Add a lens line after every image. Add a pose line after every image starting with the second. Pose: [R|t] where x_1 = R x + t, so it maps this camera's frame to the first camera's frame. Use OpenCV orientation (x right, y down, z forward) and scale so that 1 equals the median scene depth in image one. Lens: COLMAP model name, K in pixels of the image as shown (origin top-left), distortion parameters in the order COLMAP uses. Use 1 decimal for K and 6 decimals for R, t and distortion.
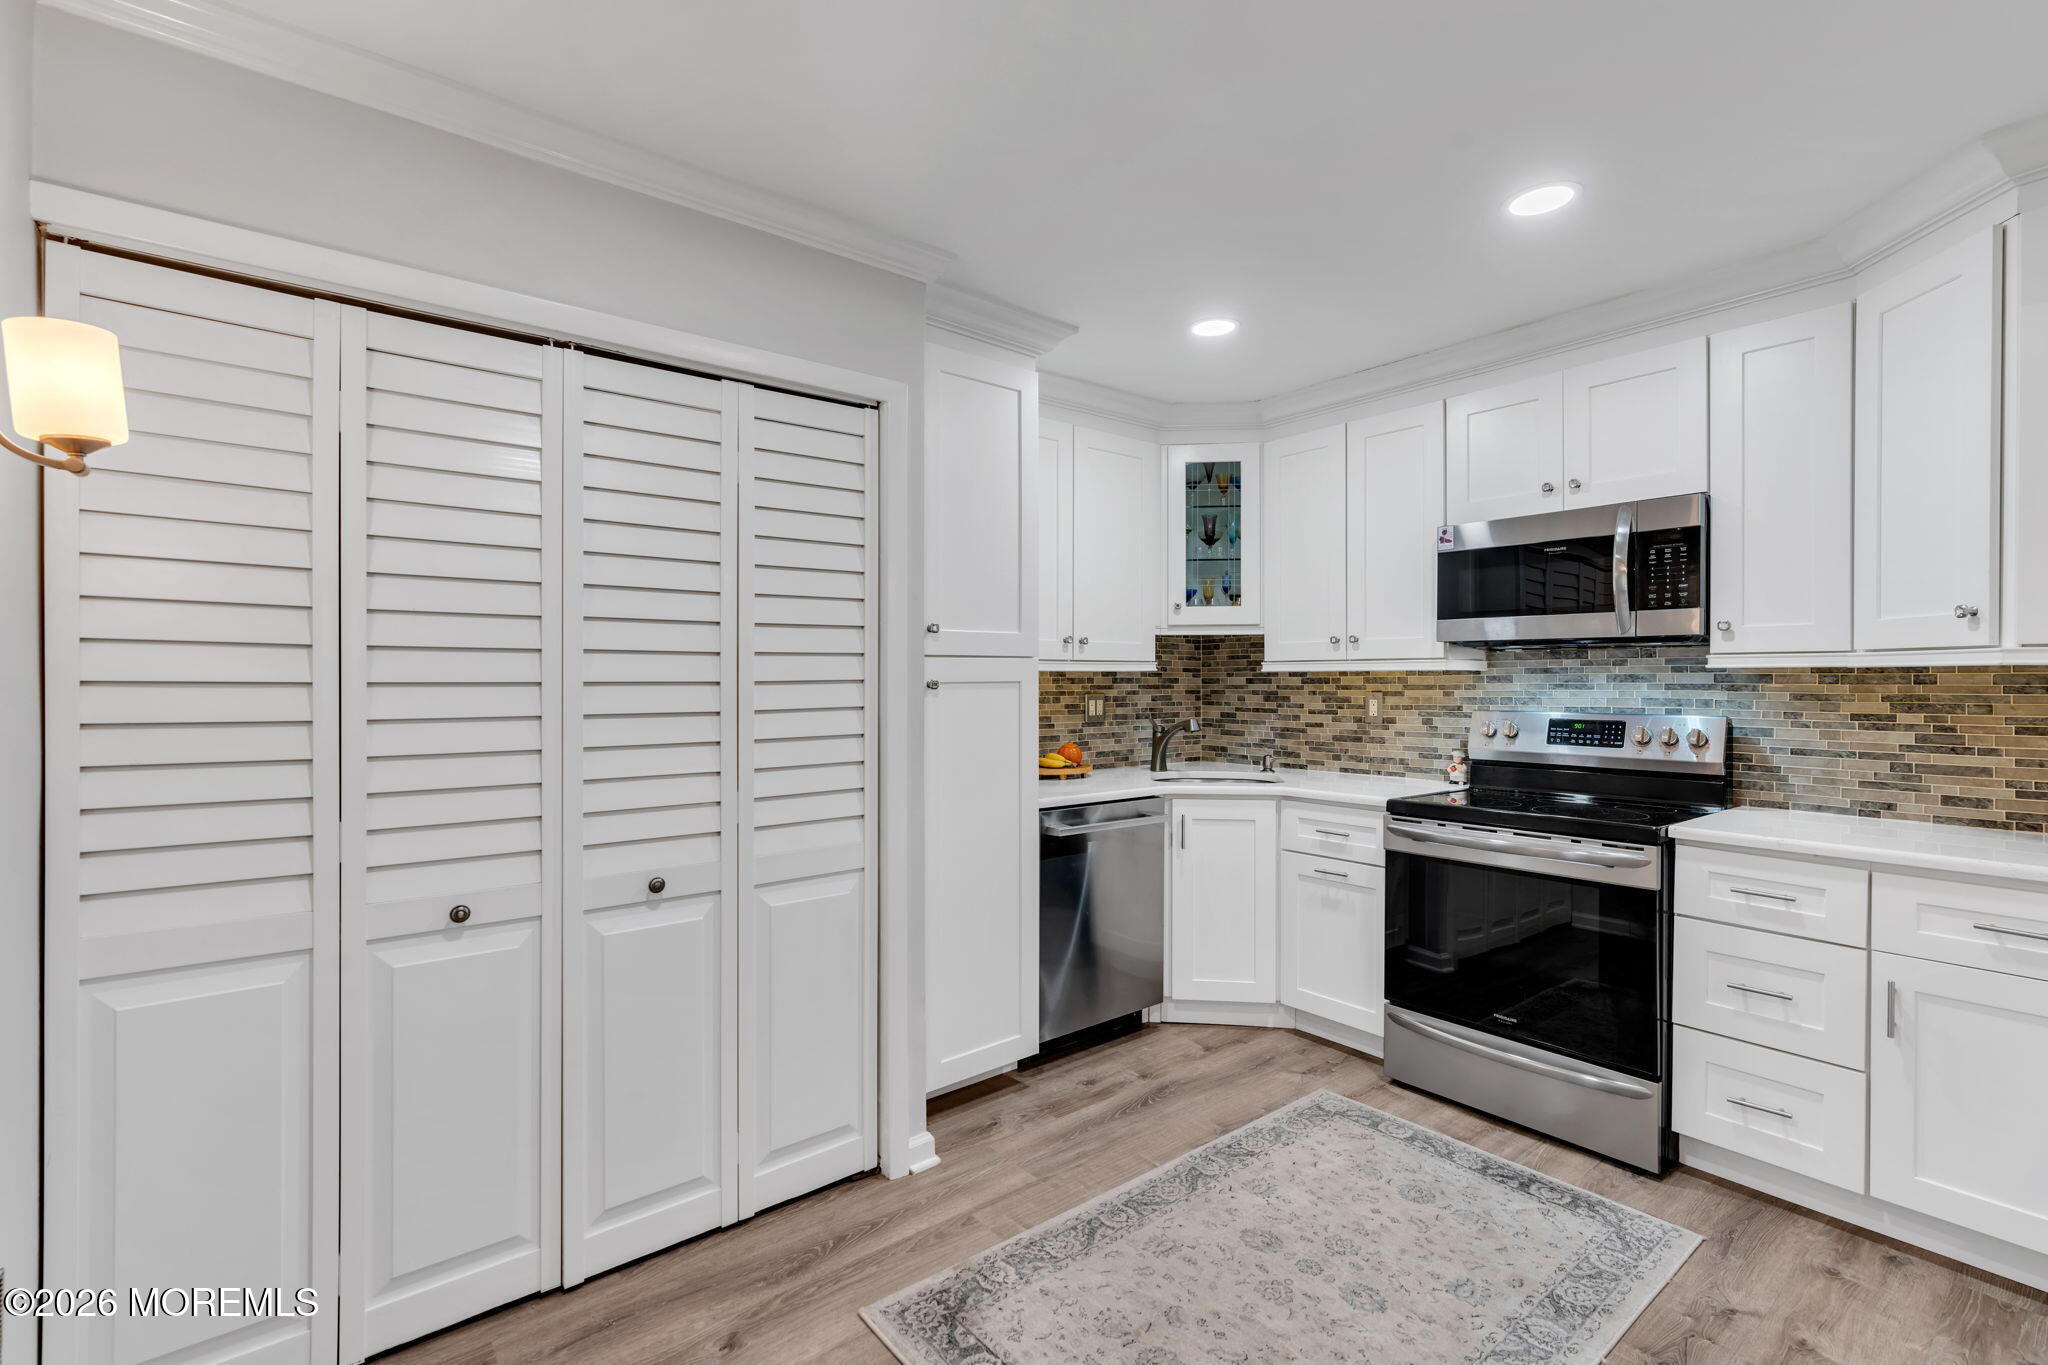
lens RADIAL K [[922.5, 0, 1023.3], [0, 922.5, 676.5], [0, 0, 1]] dist [-0.004298, 0.005594]
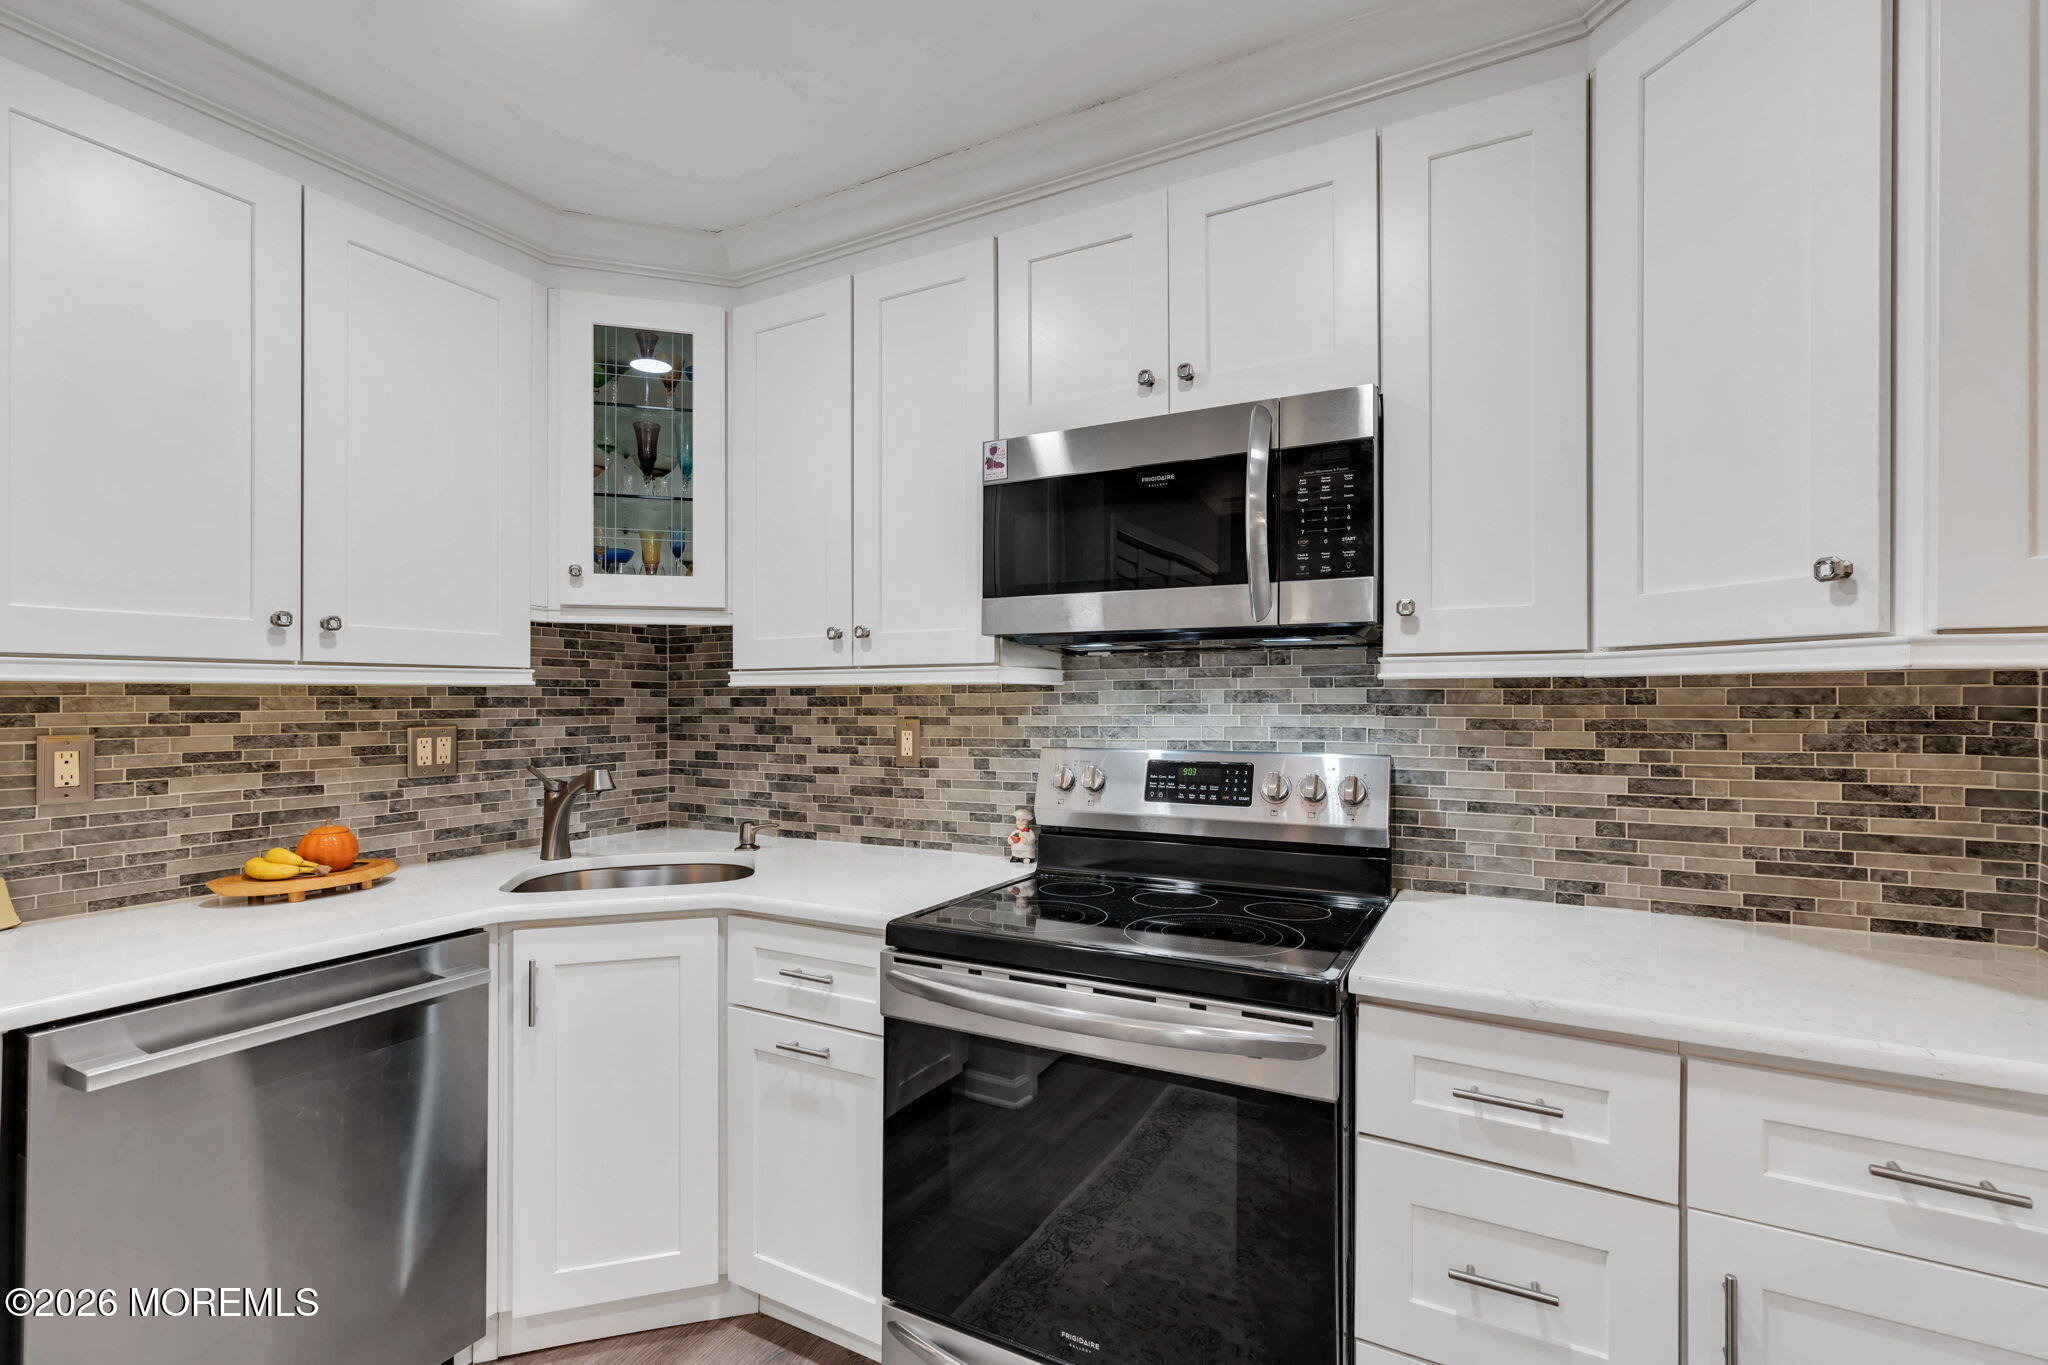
lens RADIAL K [[922.5, 0, 1029.3], [0, 922.5, 695.4], [0, 0, 1]] dist [-0.004298, 0.005594]
pose [[0.919873, -0.001121, 0.392214, 0.294412], [0.001648, 0.999998, -0.001007, 0.001921], [-0.392212, 0.001573, 0.919873, 0.534291]]
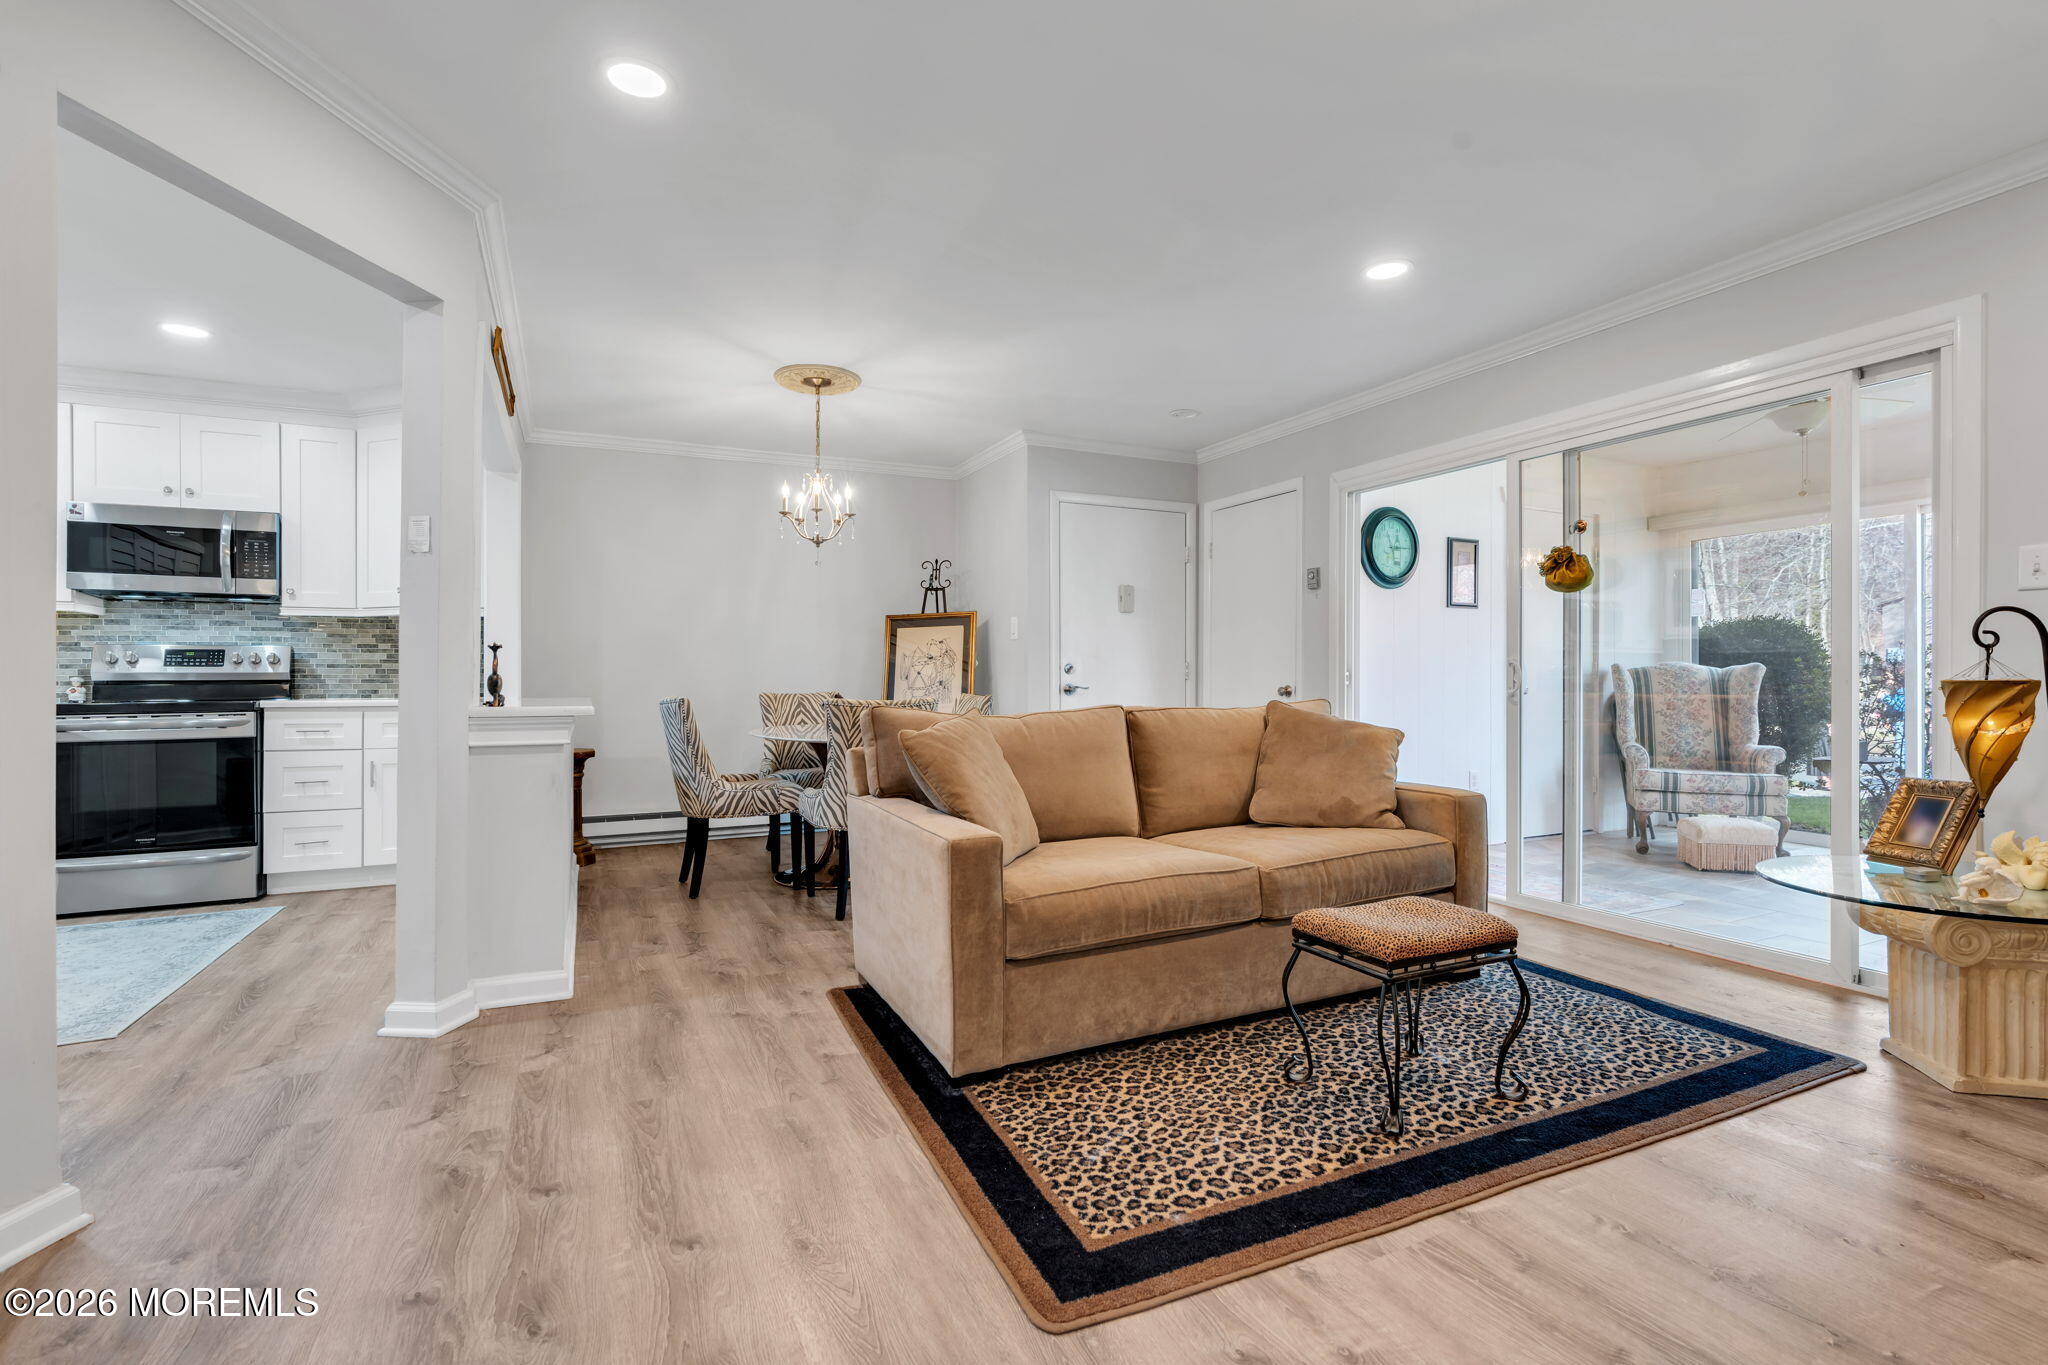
lens RADIAL K [[922.5, 0, 1011.5], [0, 922.5, 680.2], [0, 0, 1]] dist [-0.004298, 0.005594]
pose [[0.236419, -0.004144, 0.971642, -0.613874], [0.002438, 0.999990, 0.003672, 0.110048], [-0.971648, 0.001501, 0.236426, -0.740122]]
